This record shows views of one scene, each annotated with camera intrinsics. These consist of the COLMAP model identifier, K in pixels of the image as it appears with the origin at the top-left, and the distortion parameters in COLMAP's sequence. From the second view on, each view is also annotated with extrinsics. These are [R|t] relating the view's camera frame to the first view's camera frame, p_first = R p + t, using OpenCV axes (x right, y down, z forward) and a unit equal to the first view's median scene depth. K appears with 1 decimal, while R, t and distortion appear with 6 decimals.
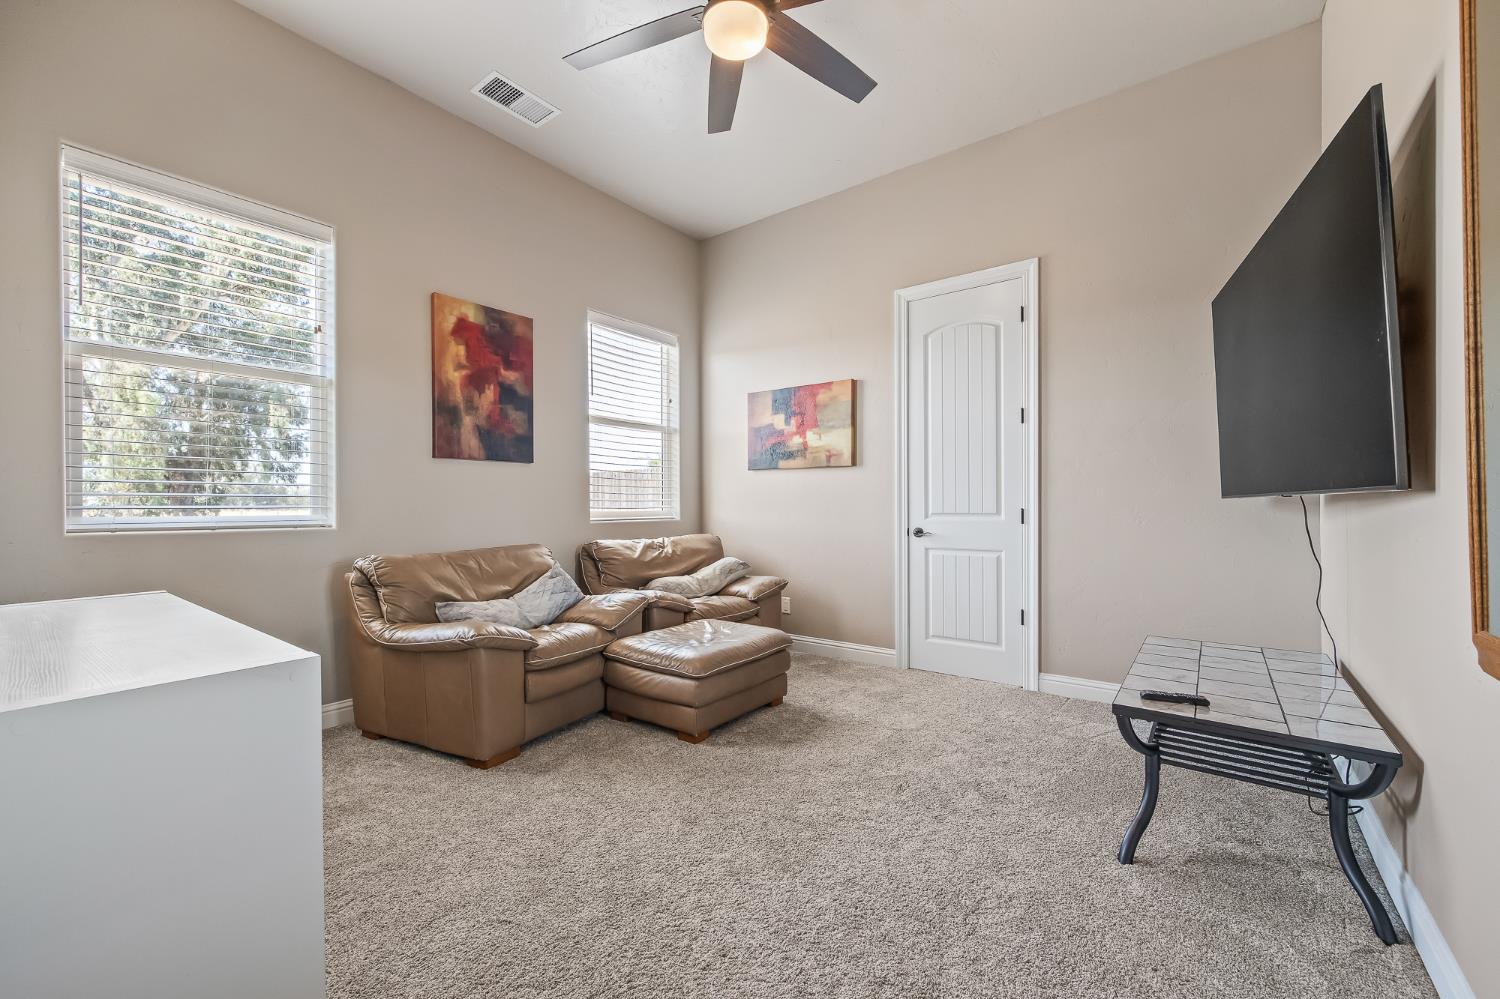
lens RADIAL K [[601.5, 0, 748.0], [0, 601.5, 508.0], [0, 0, 1]] dist [-0.003119, 0.000301]
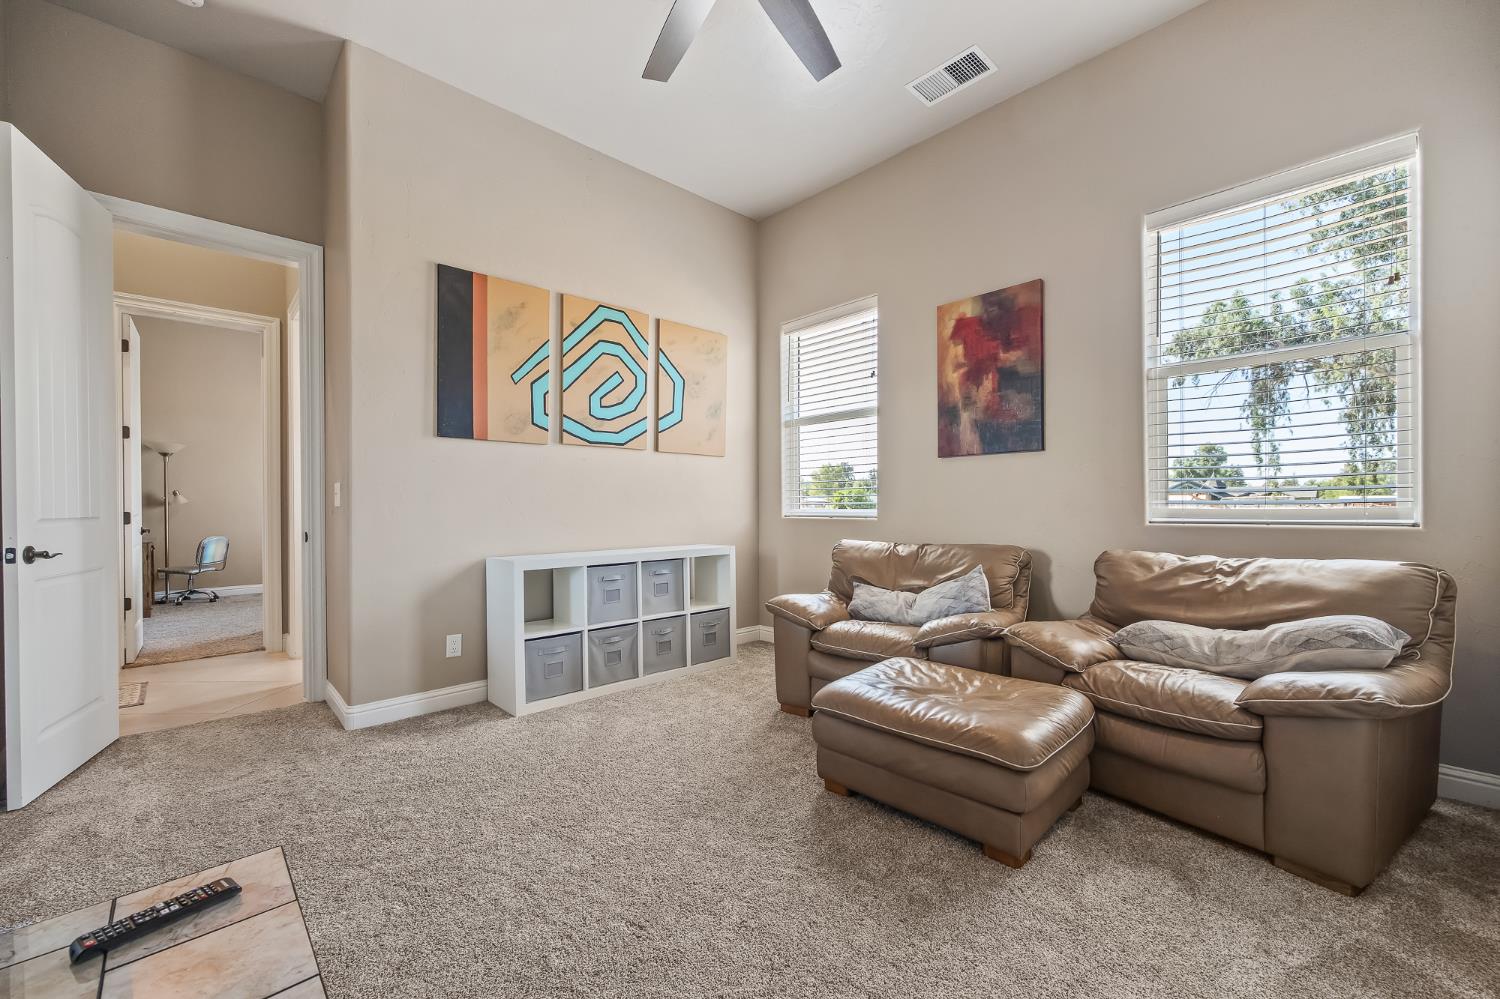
lens RADIAL K [[601.5, 0, 752.7], [0, 601.5, 505.3], [0, 0, 1]] dist [-0.003119, 0.000301]
pose [[-0.148582, 0.006525, -0.988879, 0.574088], [0.010845, 0.999929, 0.004968, -0.006802], [0.988841, -0.009986, -0.148642, 0.779893]]
